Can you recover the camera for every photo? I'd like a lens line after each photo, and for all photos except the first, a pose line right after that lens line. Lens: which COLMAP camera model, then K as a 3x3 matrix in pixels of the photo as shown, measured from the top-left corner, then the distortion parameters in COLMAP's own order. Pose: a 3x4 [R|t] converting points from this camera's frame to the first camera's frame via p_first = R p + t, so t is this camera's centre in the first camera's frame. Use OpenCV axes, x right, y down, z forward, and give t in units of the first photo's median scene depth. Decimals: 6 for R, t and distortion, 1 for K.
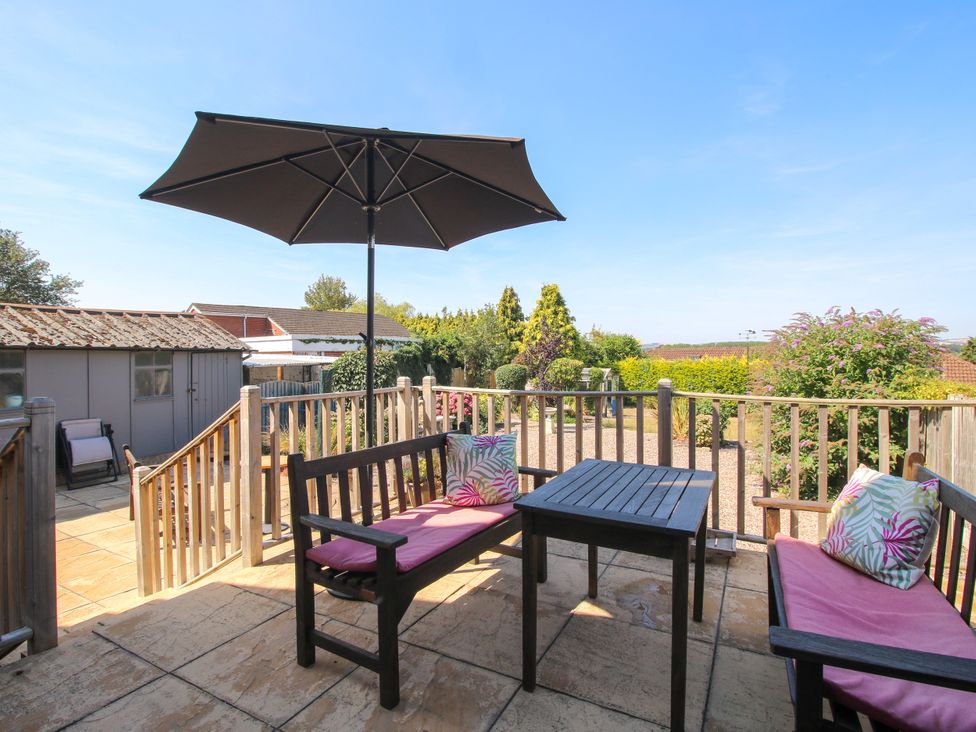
lens RADIAL K [[509.7, 0, 482.1], [0, 509.7, 361.7], [0, 0, 1]] dist [0.006662, -0.015700]
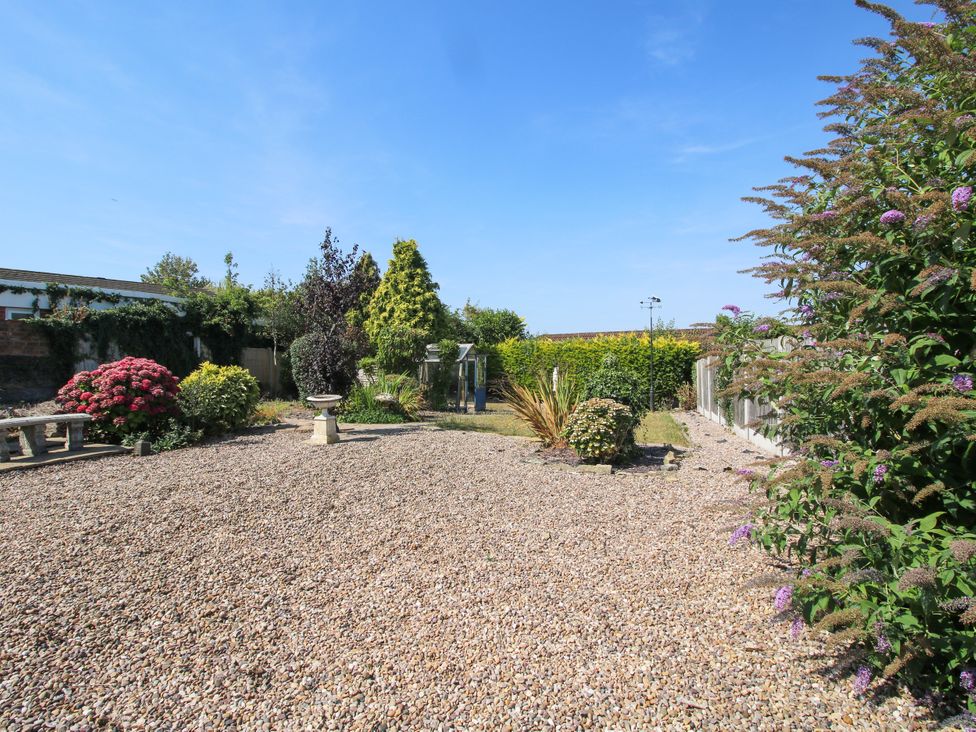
lens RADIAL K [[511.9, 0, 479.1], [0, 511.9, 359.3], [0, 0, 1]] dist [0.022493, 0.000081]
pose [[0.983457, -0.004168, 0.181095, 0.136143], [0.005556, 0.999959, -0.007160, 0.040942], [-0.181057, 0.008048, 0.983440, 0.314414]]
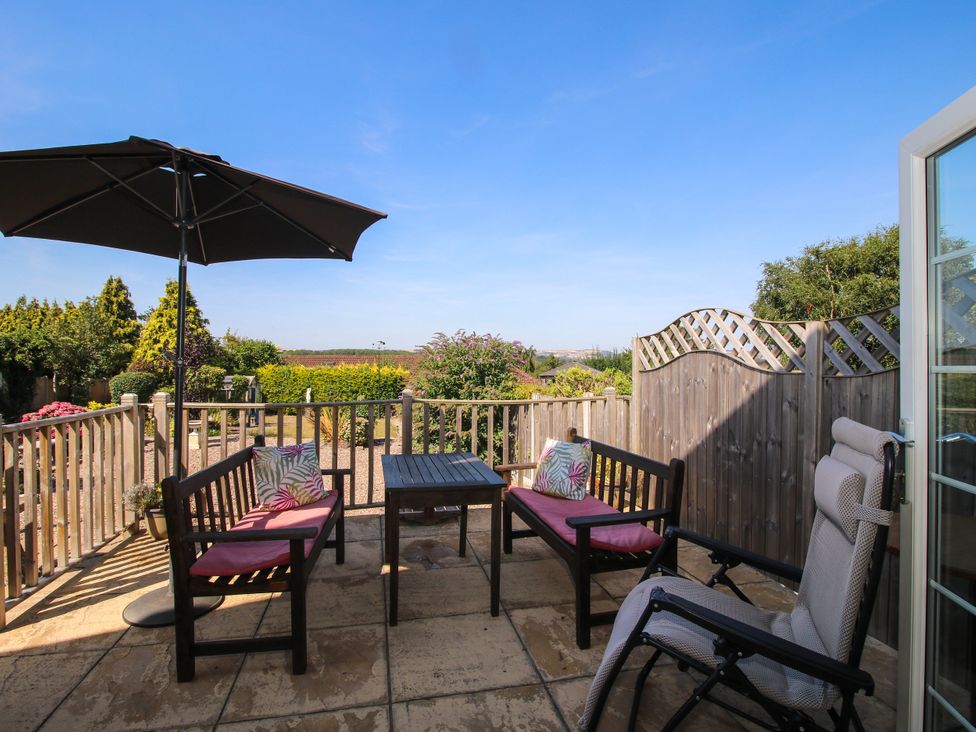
lens RADIAL K [[509.7, 0, 481.1], [0, 509.7, 356.6], [0, 0, 1]] dist [0.006662, -0.015700]
pose [[0.760279, 0.015550, 0.649410, -0.051893], [-0.001965, 0.999764, -0.021640, -0.003484], [-0.649593, 0.015176, 0.760130, -0.016269]]
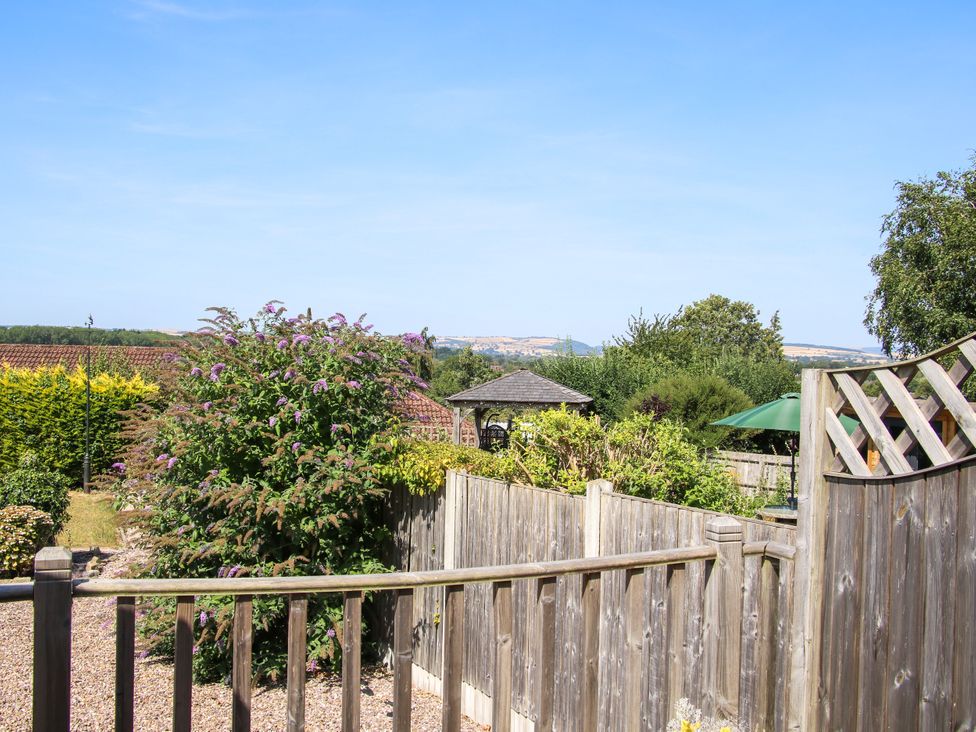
lens RADIAL K [[1036.8, 0, 480.5], [0, 1036.8, 366.1], [0, 0, 1]] dist [-0.049354, 0.000000]
pose [[0.651925, 0.017654, 0.758078, 0.000766], [-0.018610, 0.999800, -0.007279, -0.014528], [-0.758055, -0.009362, 0.652123, 0.045840]]
